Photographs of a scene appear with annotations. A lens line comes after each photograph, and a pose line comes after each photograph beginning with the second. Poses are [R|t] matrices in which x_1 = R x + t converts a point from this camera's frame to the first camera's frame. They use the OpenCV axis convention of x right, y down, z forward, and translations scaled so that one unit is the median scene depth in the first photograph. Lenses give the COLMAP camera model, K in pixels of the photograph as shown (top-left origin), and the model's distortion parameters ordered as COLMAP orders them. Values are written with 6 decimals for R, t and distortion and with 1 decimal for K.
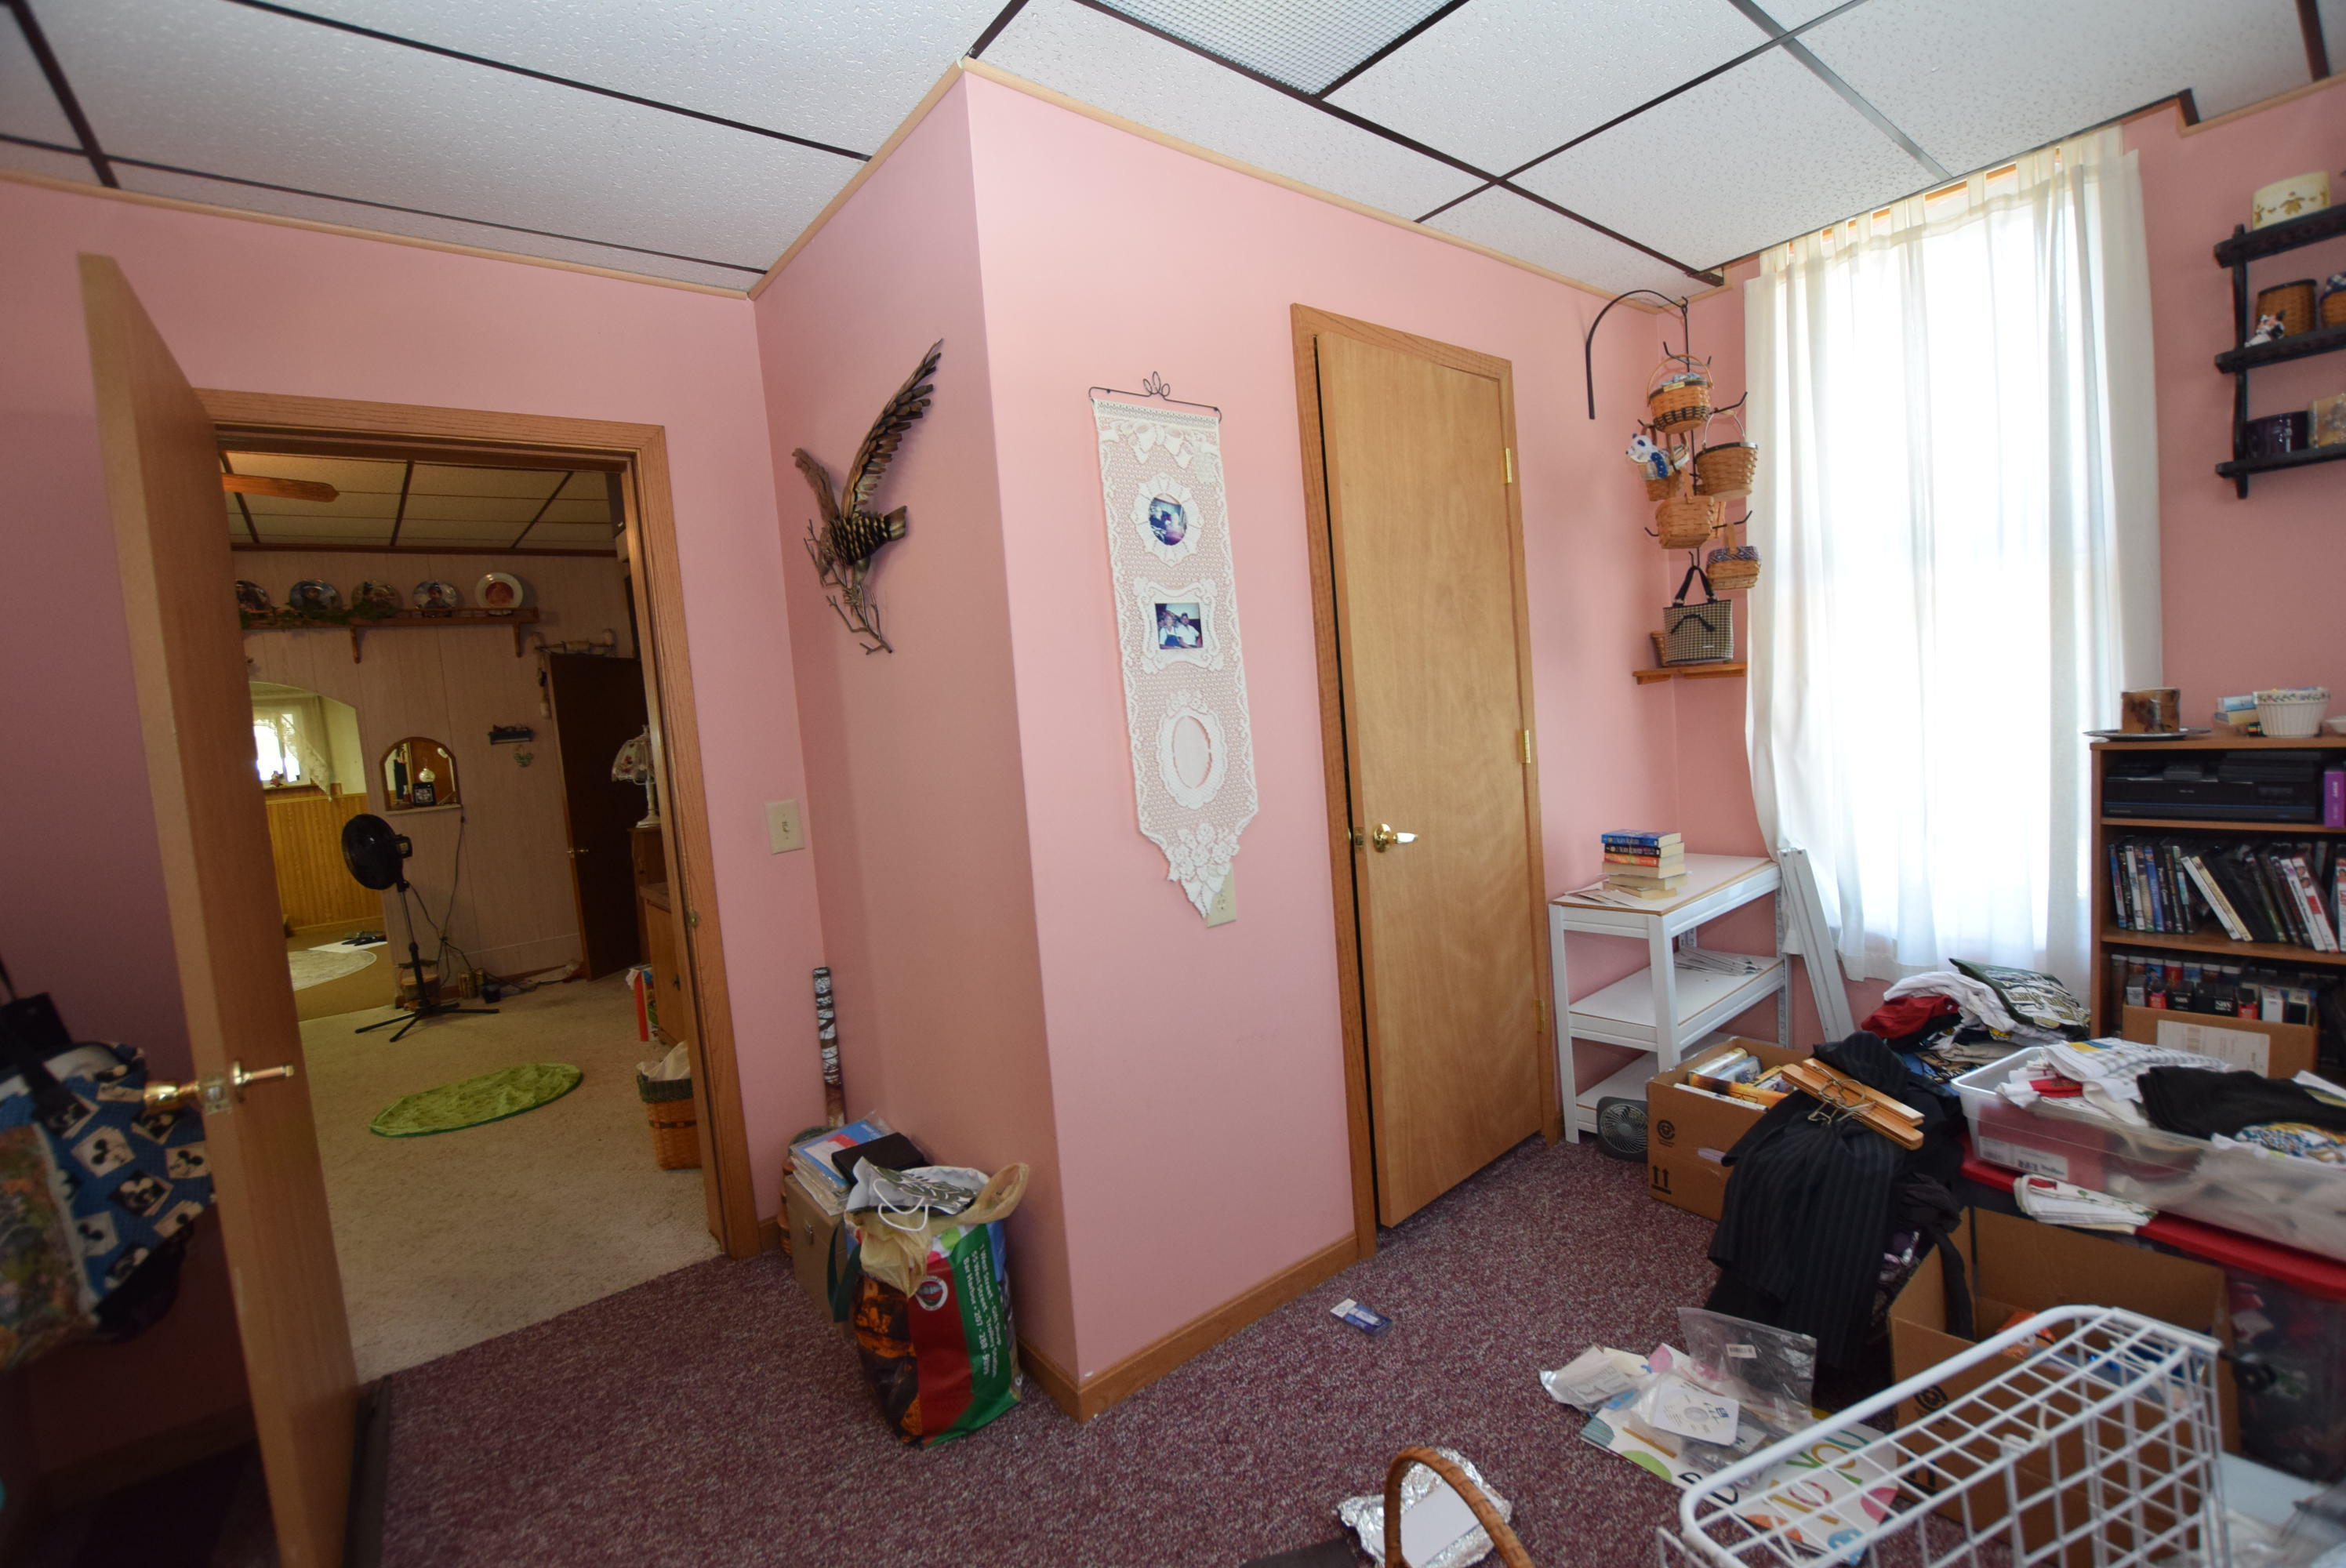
lens RADIAL K [[1033.3, 0, 1184.5], [0, 1033.3, 782.4], [0, 0, 1]] dist [-0.023285, 0.001736]
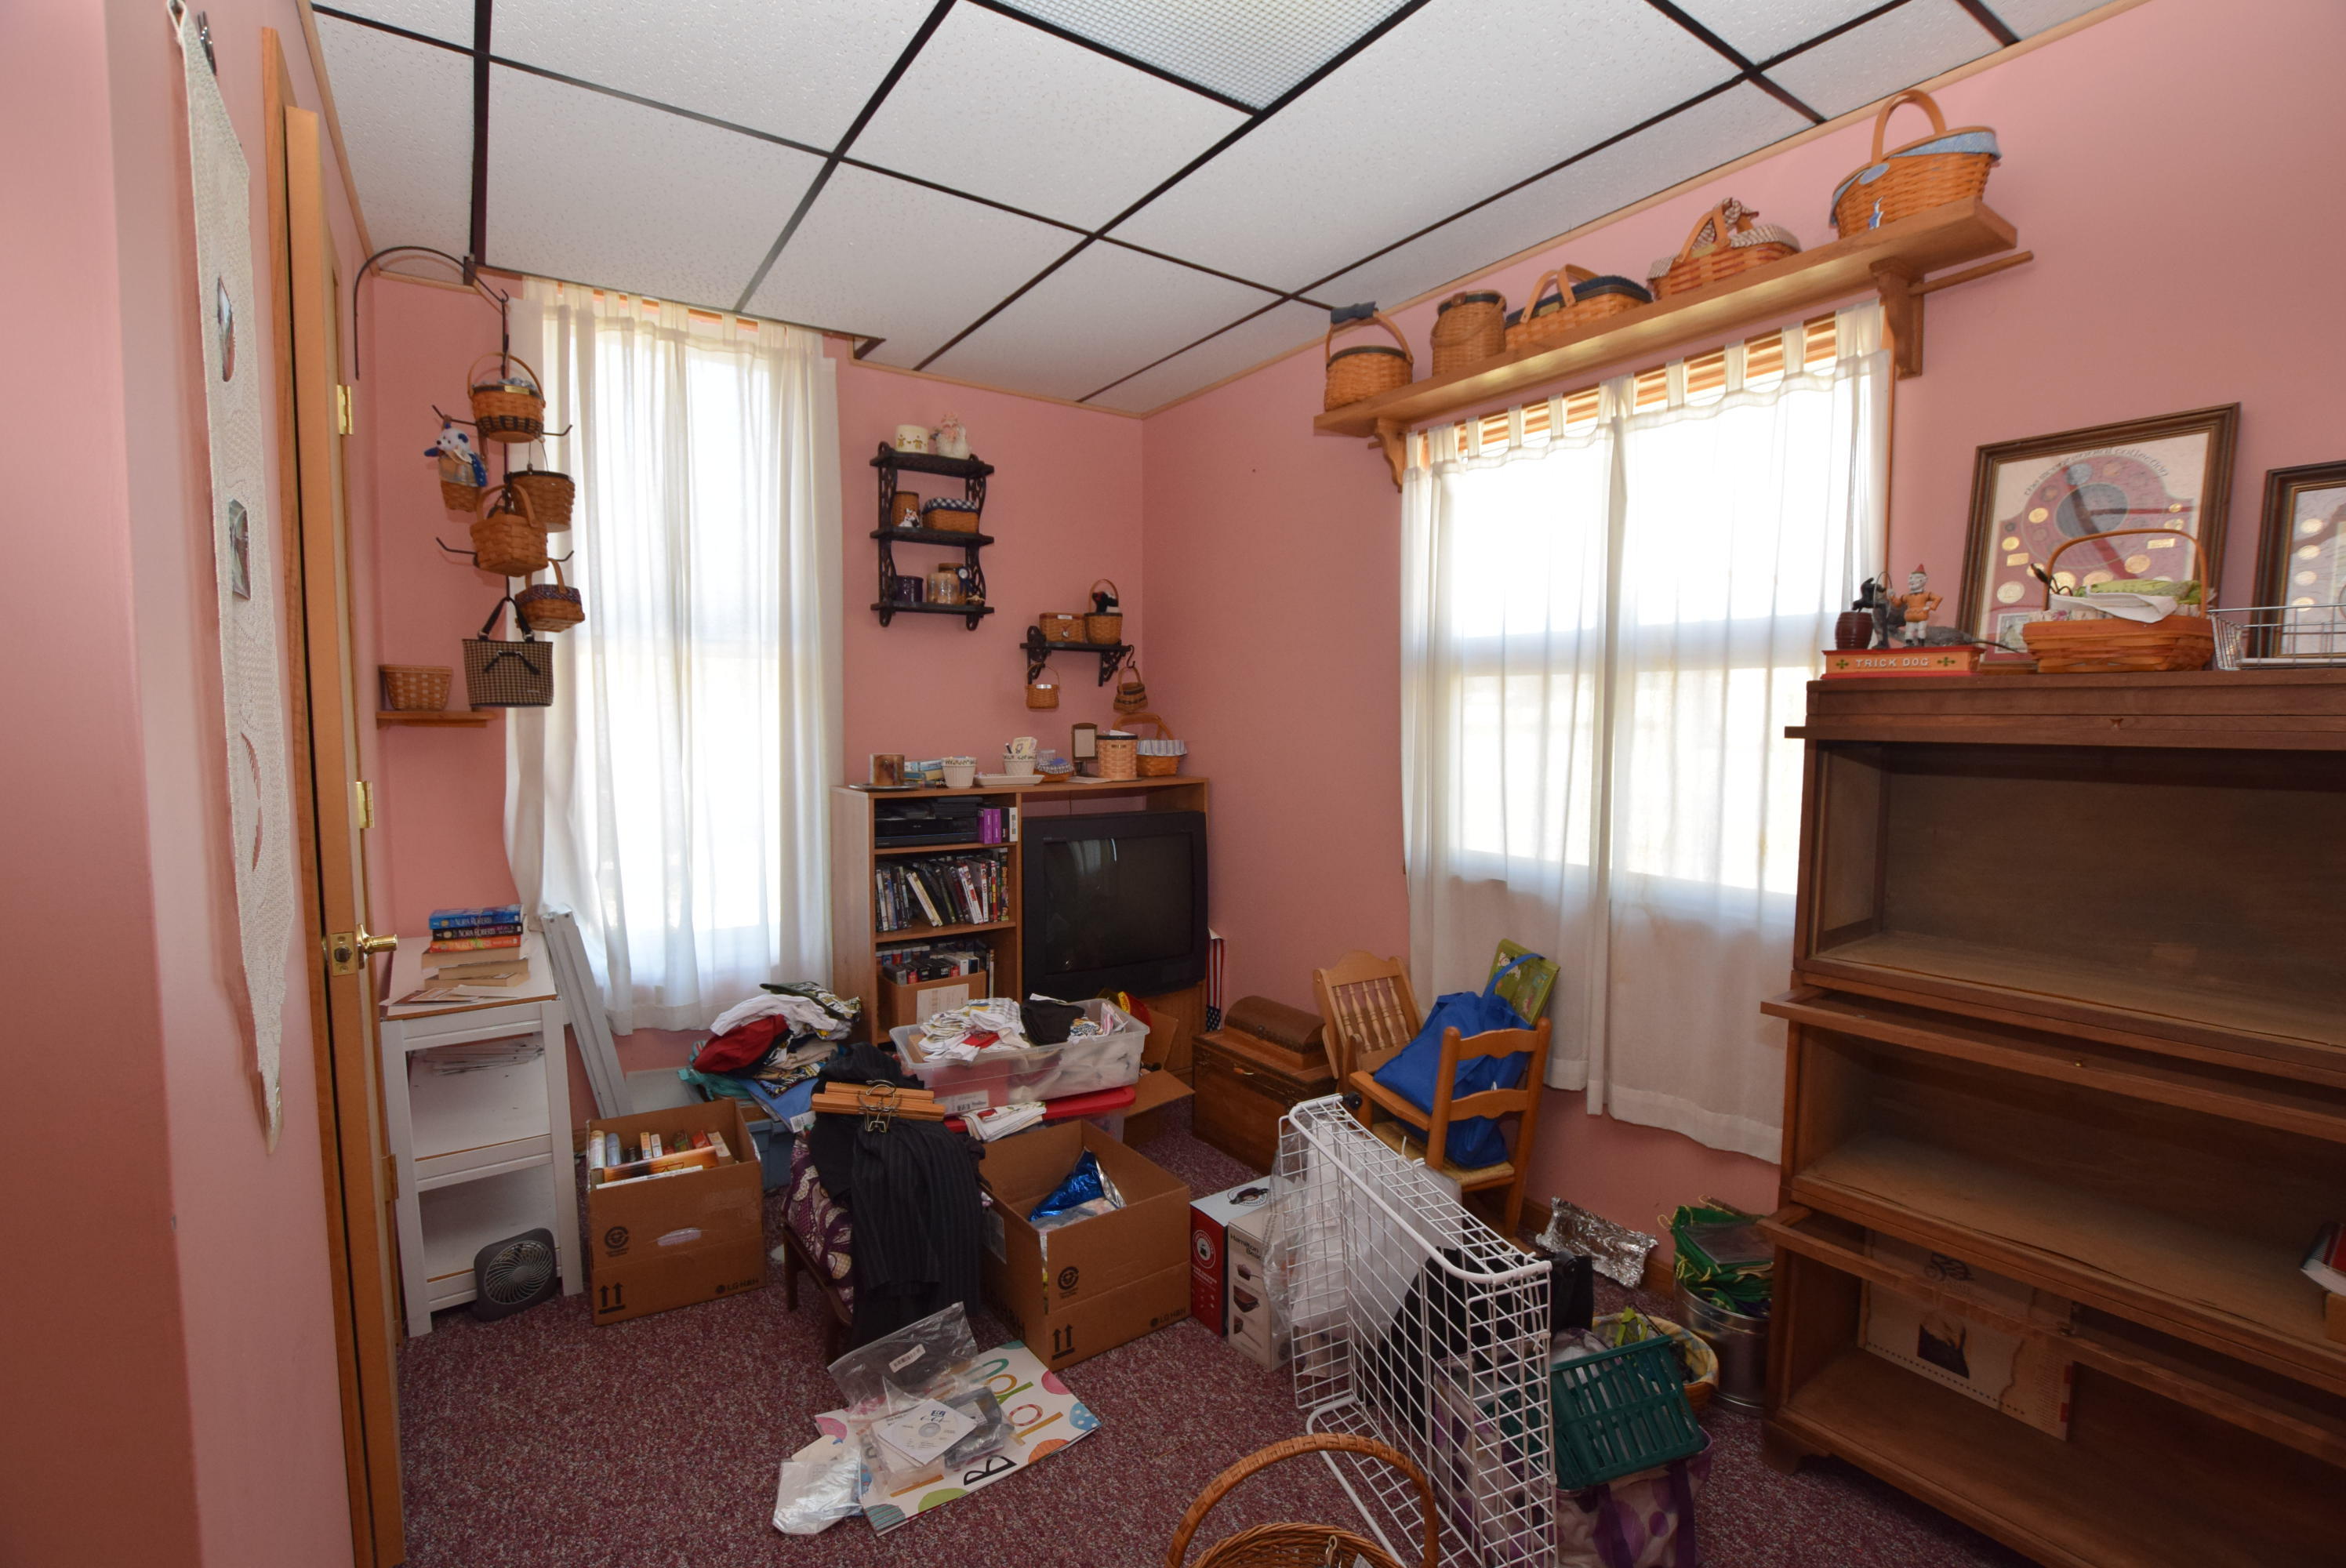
lens RADIAL K [[1033.3, 0, 1173.0], [0, 1033.3, 780.0], [0, 0, 1]] dist [-0.023285, 0.001736]
pose [[0.095102, 0.014882, 0.995356, -0.404565], [0.060907, 0.997928, -0.020740, -0.004221], [-0.993603, 0.062597, 0.093998, 0.473730]]
